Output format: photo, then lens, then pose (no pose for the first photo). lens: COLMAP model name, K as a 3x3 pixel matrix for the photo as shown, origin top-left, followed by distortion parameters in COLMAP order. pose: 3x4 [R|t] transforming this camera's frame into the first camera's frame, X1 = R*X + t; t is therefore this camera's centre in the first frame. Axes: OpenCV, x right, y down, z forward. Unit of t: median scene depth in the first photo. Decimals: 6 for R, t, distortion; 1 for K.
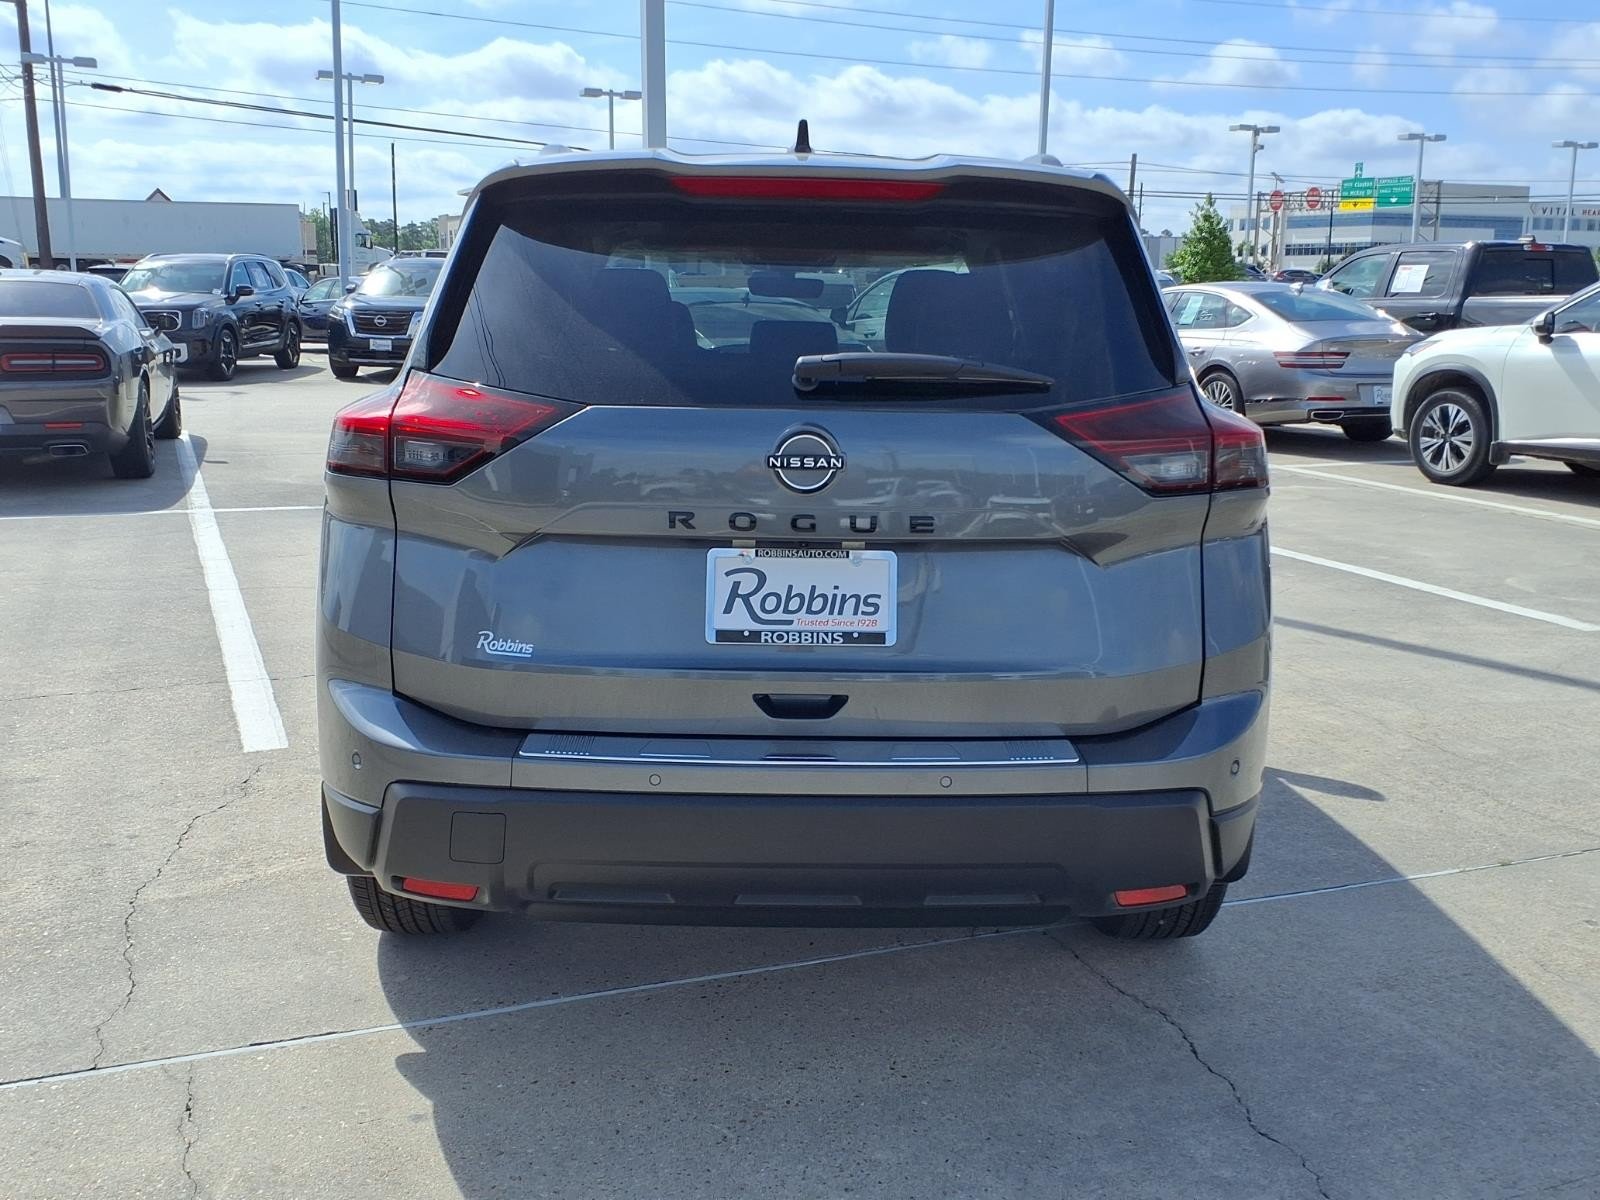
lens RADIAL K [[1671.4, 0, 806.2], [0, 1671.4, 586.7], [0, 0, 1]] dist [0.027387, 0.000000]
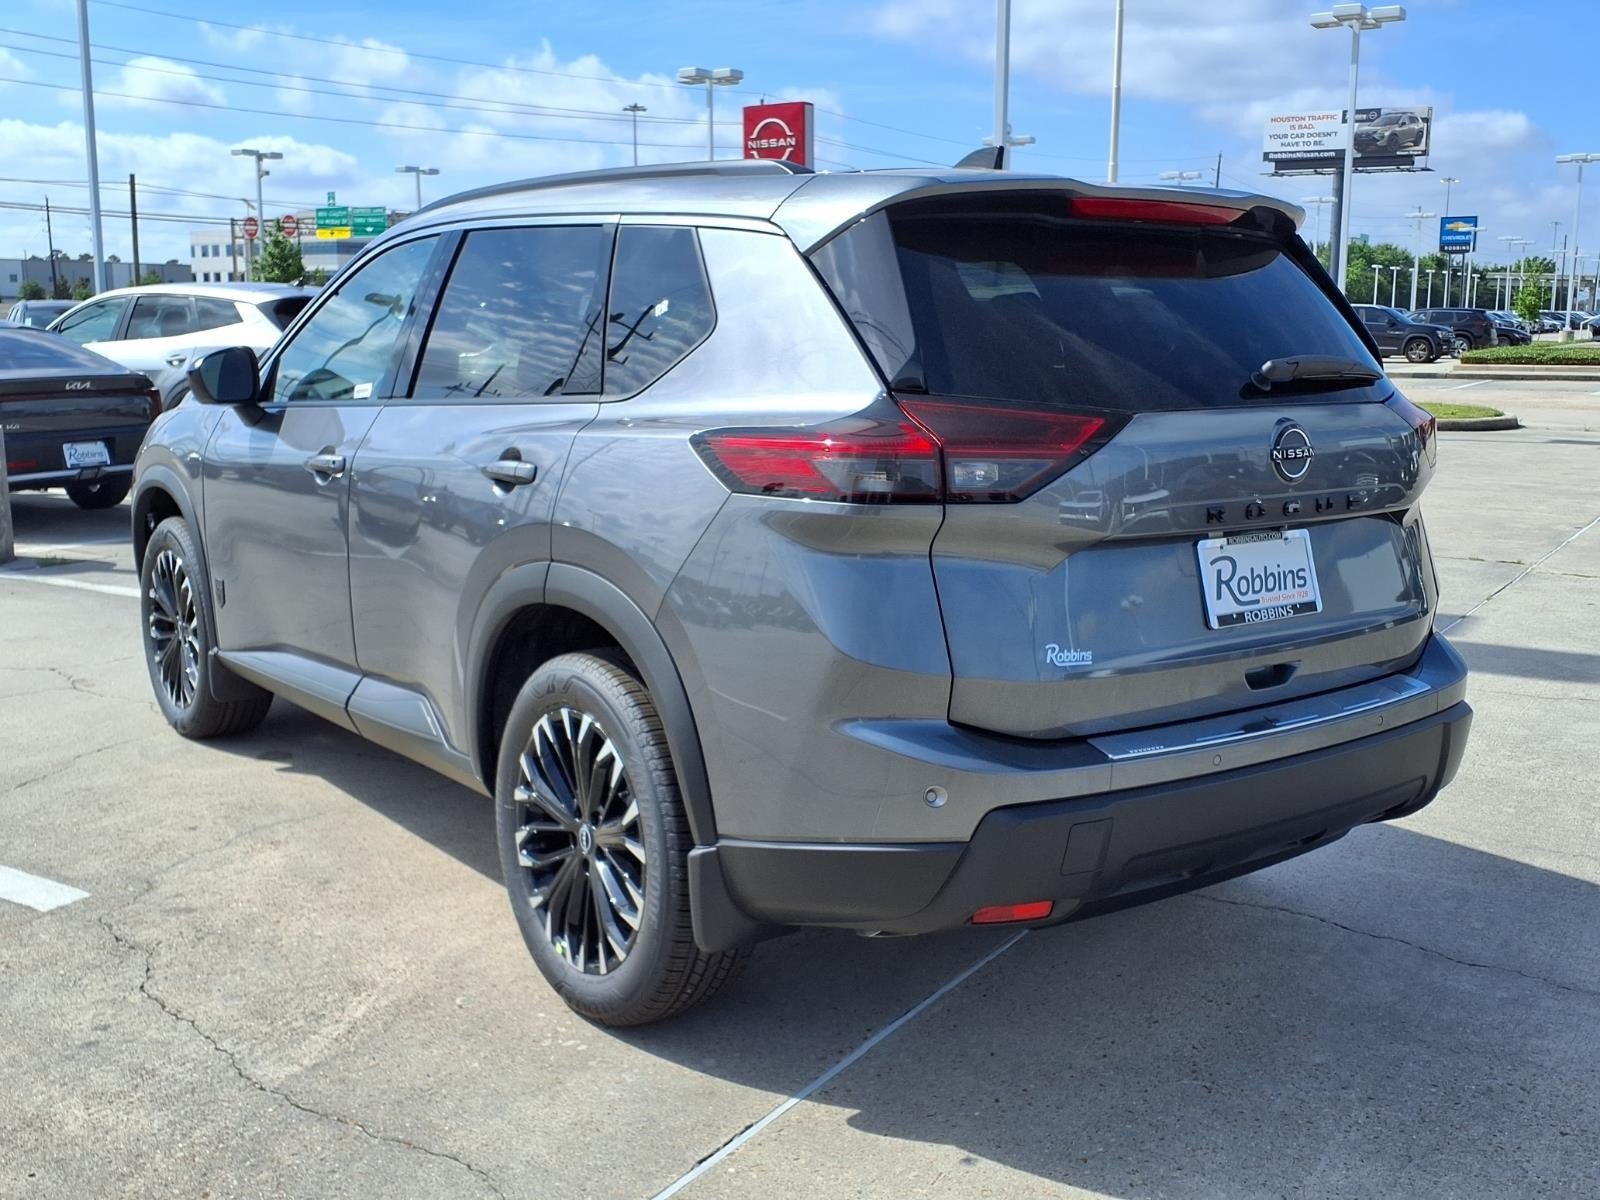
lens RADIAL K [[1671.4, 0, 812.3], [0, 1671.4, 607.0], [0, 0, 1]] dist [0.027387, 0.000000]
pose [[0.807549, -0.115767, 0.578327, -0.099811], [0.118384, 0.992408, 0.033350, -0.005244], [-0.577797, 0.041533, 0.815123, 0.031156]]
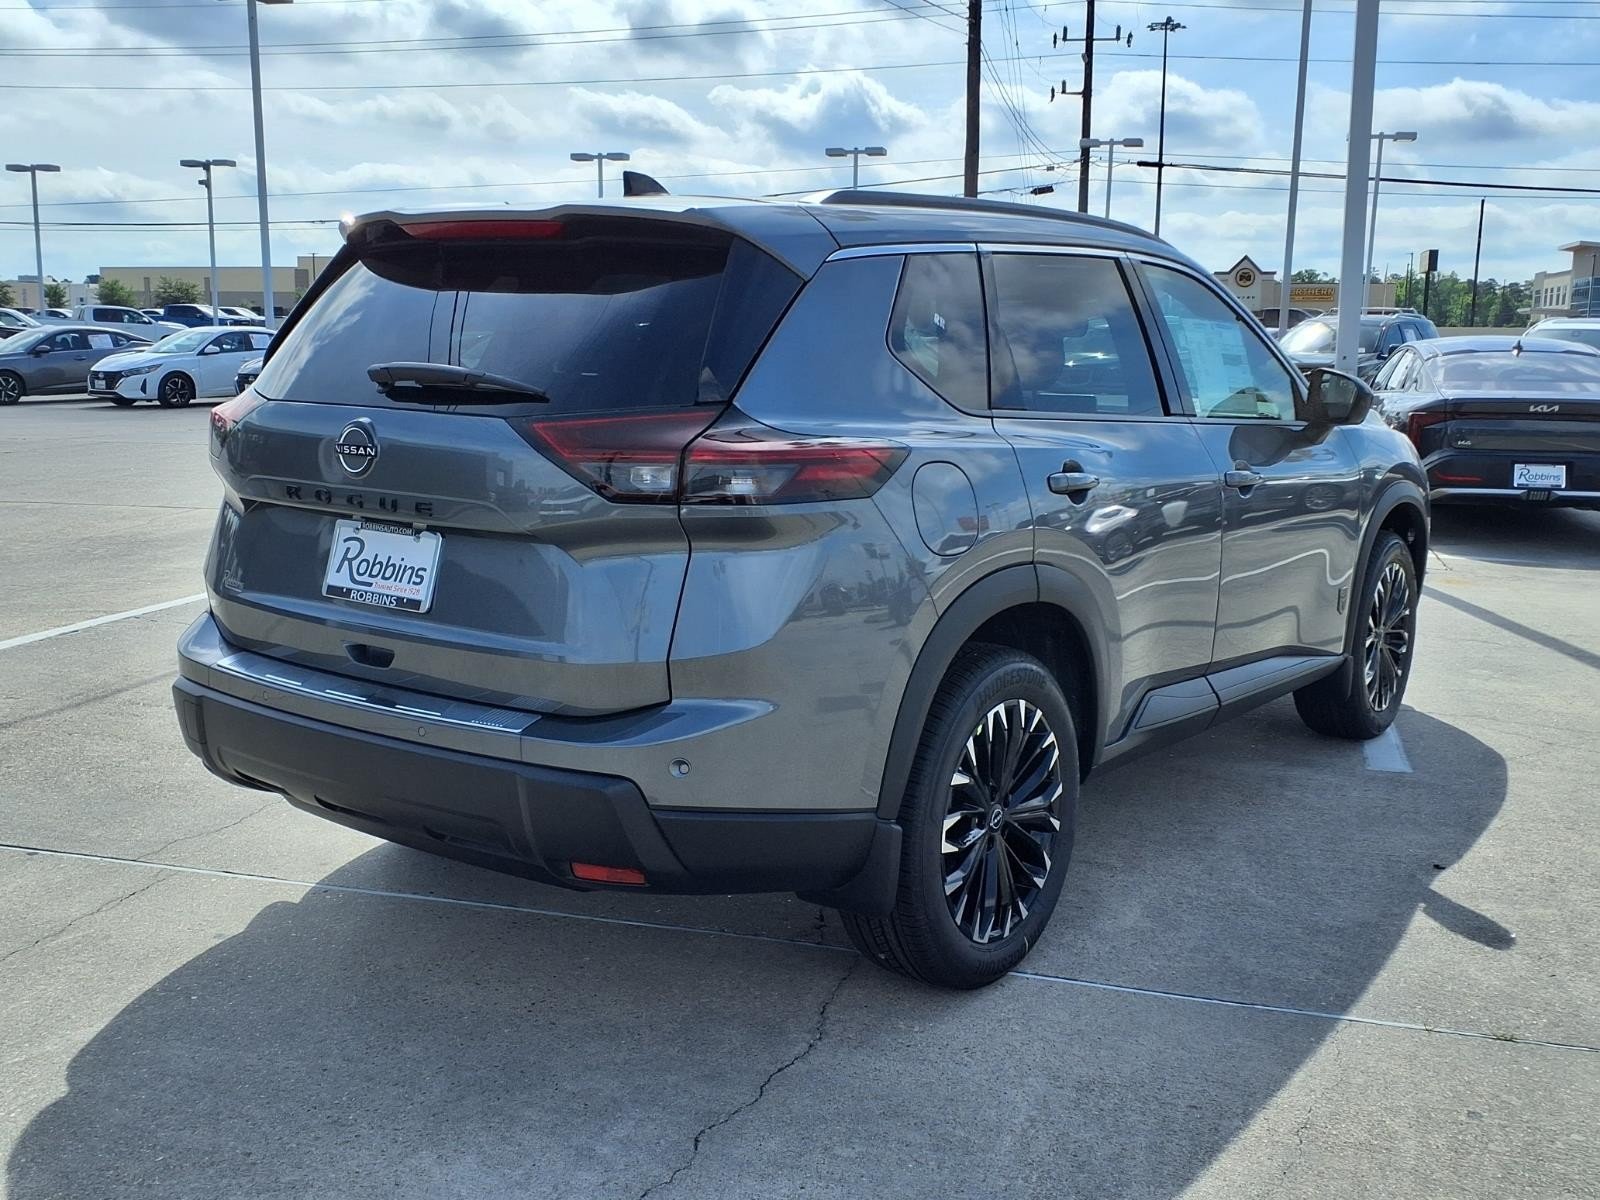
lens RADIAL K [[1671.4, 0, 790.2], [0, 1671.4, 584.2], [0, 0, 1]] dist [0.027387, 0.000000]
pose [[0.773314, 0.095821, -0.626740, 0.110635], [-0.120160, 0.992748, 0.003518, -0.002188], [0.622532, 0.072588, 0.779220, 0.028525]]
